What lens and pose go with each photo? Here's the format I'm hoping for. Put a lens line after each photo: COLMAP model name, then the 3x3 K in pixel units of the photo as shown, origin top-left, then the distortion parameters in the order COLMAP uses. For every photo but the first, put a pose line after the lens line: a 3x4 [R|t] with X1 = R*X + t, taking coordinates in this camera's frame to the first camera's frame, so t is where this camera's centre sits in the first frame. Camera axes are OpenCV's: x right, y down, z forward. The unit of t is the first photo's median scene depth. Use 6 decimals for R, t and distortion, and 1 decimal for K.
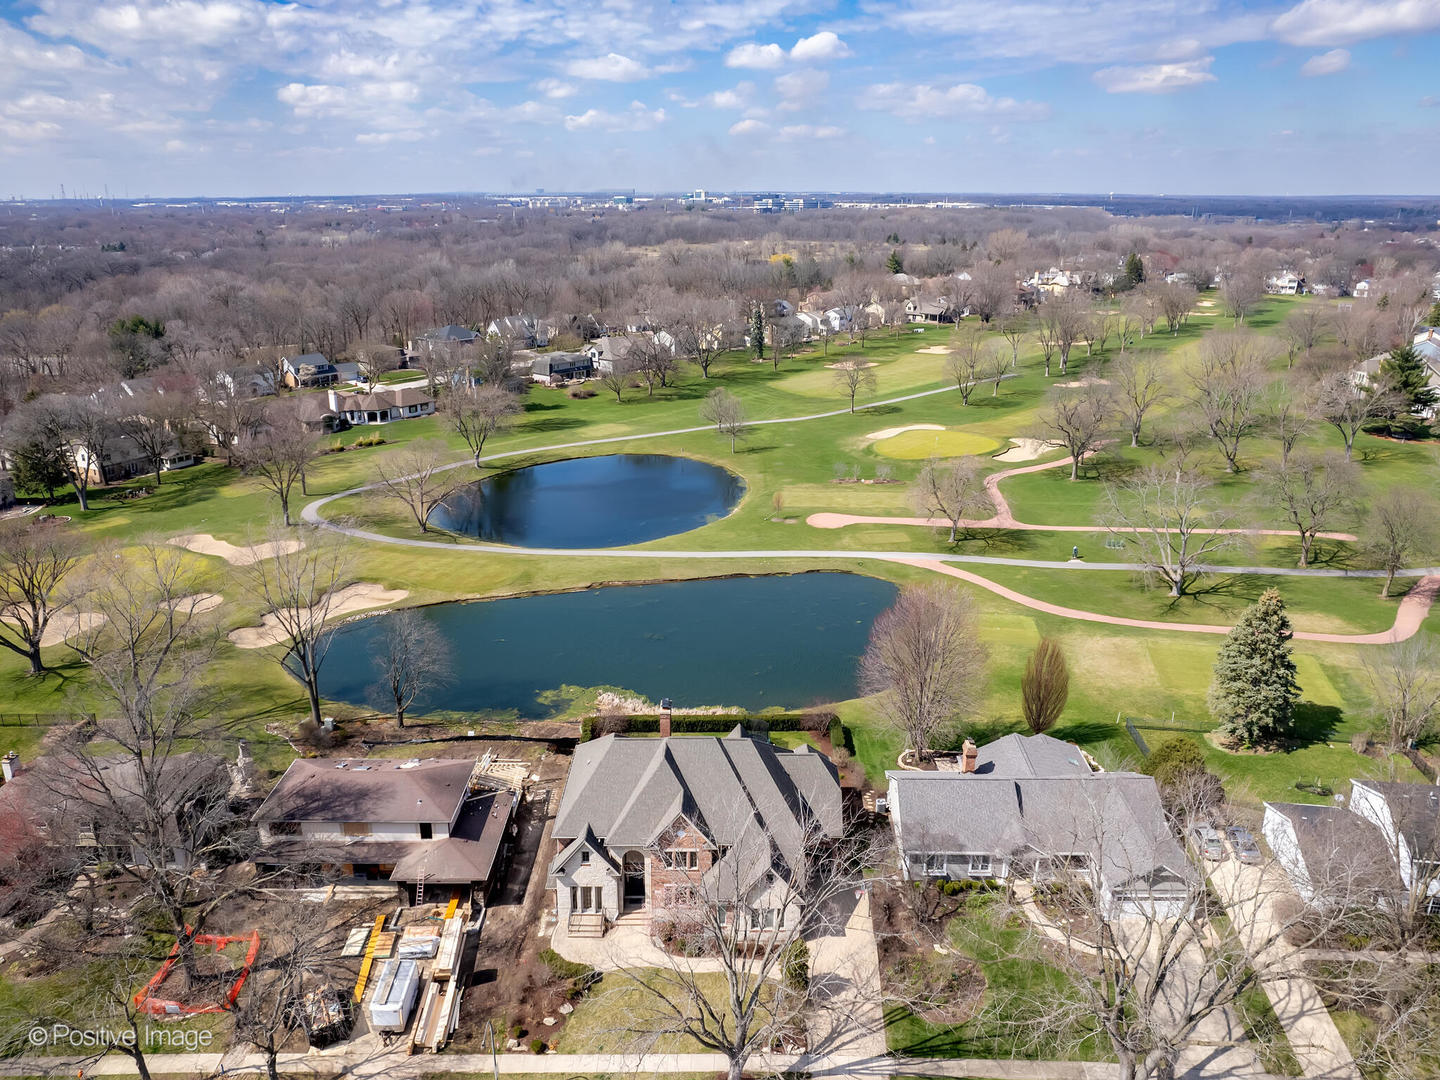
lens RADIAL K [[989.1, 0, 720.0], [0, 989.1, 540.0], [0, 0, 1]] dist [-0.041057, -0.005115]
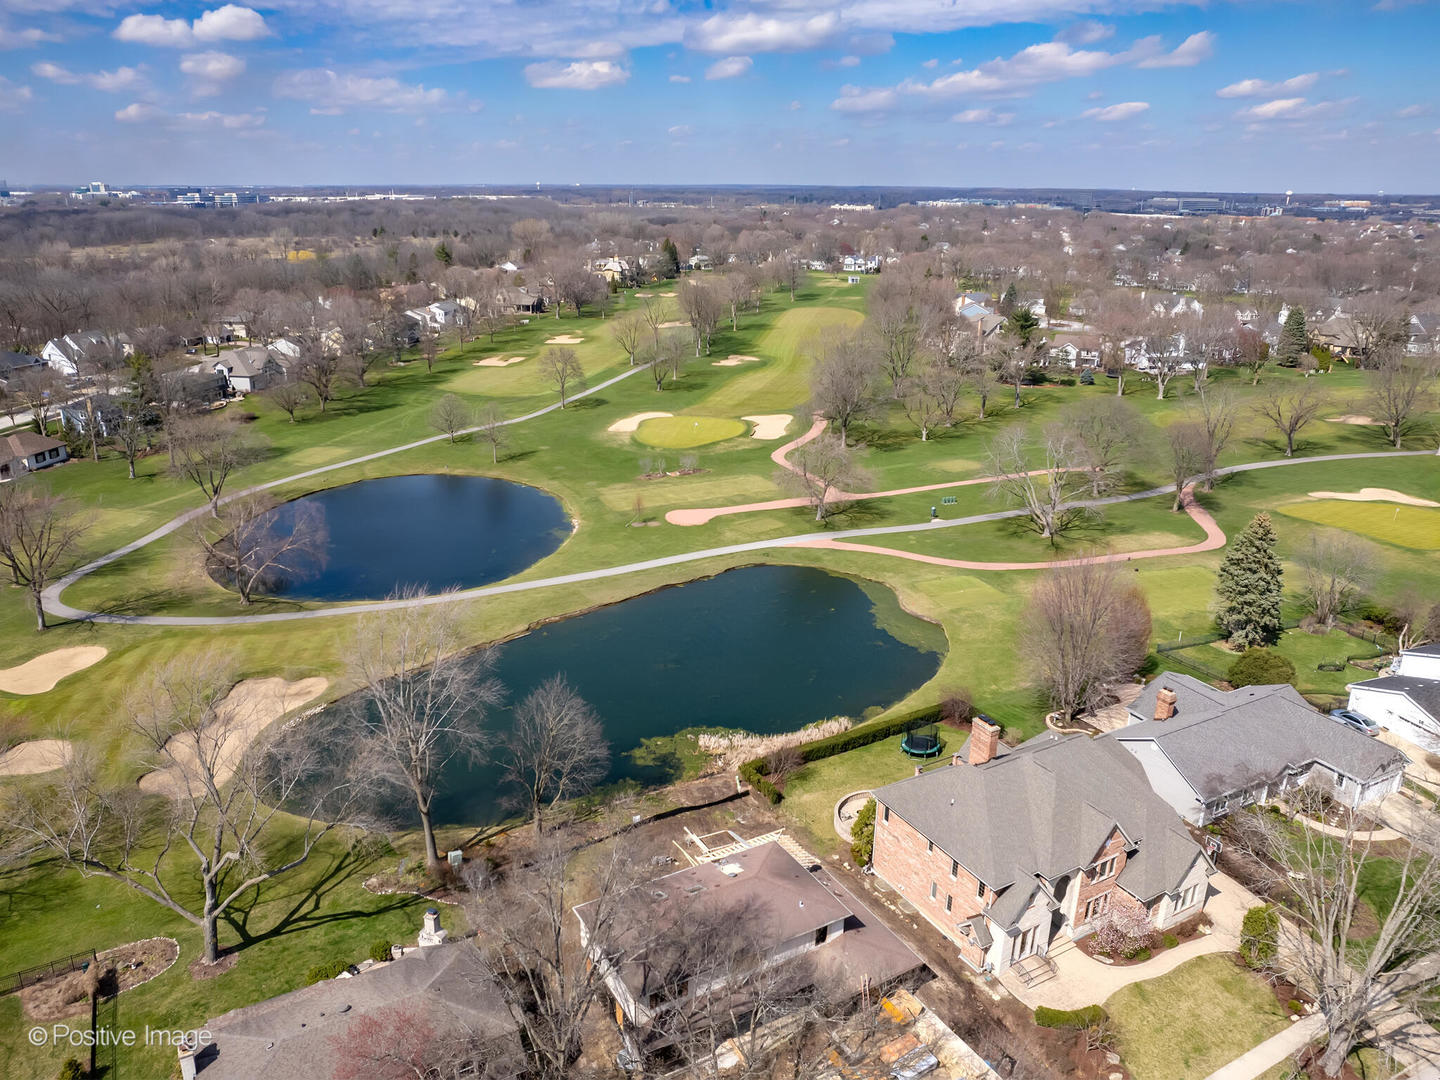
lens RADIAL K [[989.1, 0, 720.0], [0, 989.1, 540.0], [0, 0, 1]] dist [-0.041057, -0.005115]
pose [[0.883411, -0.152562, 0.443068, -0.305630], [0.148621, 0.987922, 0.043843, -0.036988], [-0.444405, 0.027118, 0.895415, 0.124024]]
